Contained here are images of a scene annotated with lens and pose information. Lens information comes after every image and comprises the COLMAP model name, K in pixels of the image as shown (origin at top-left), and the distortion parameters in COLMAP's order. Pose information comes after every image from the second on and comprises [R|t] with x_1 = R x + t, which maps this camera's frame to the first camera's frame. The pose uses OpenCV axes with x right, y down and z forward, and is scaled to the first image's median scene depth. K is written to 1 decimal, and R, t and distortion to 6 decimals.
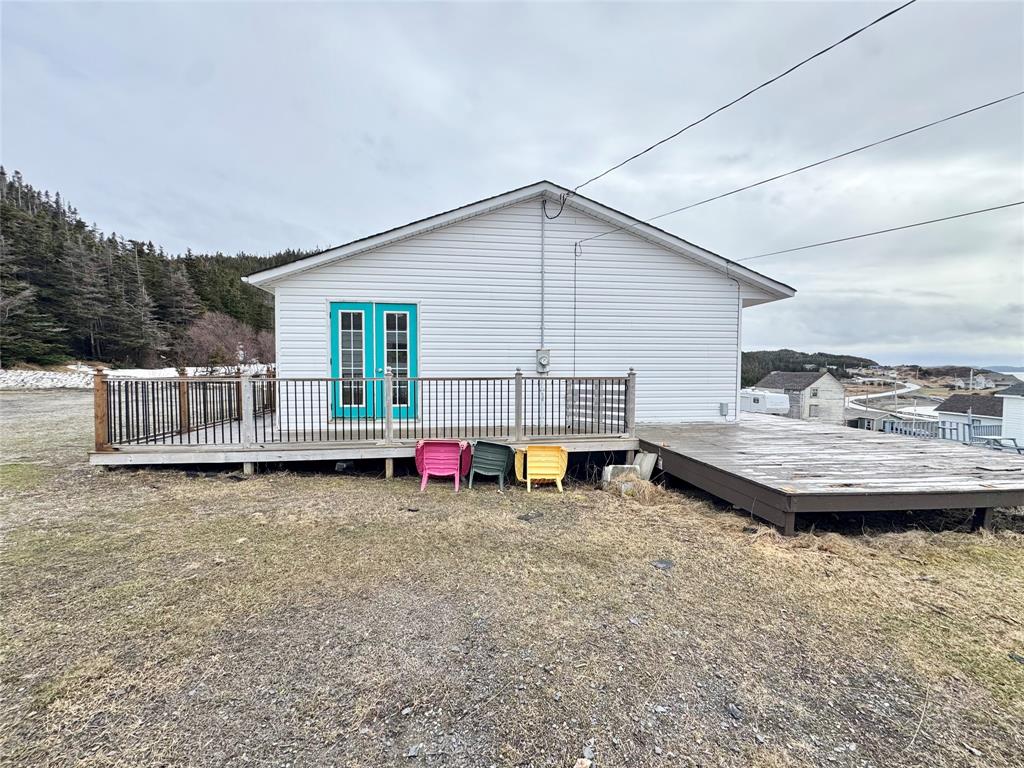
lens RADIAL K [[409.6, 0, 512.3], [0, 409.6, 389.9], [0, 0, 1]] dist [-0.004277, 0.000818]
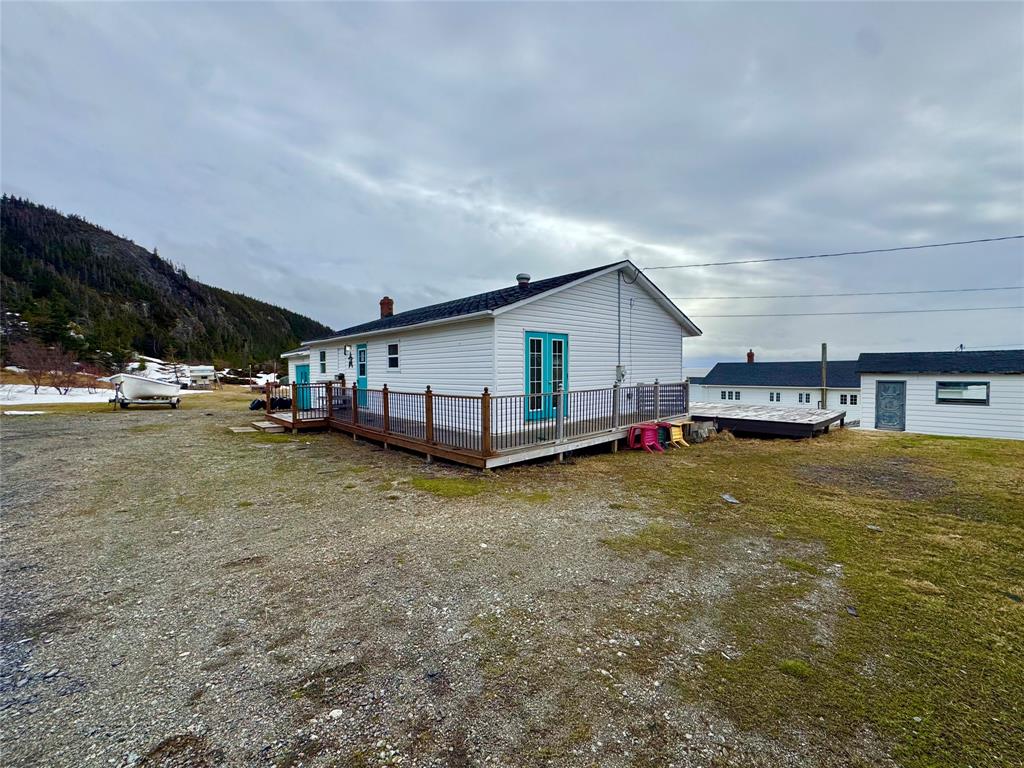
lens RADIAL K [[409.6, 0, 515.1], [0, 409.6, 374.1], [0, 0, 1]] dist [-0.004277, 0.000818]
pose [[0.812857, -0.019264, 0.582144, -1.200120], [0.040839, 0.998878, -0.023971, -0.046878], [-0.581029, 0.043259, 0.812732, -0.035092]]
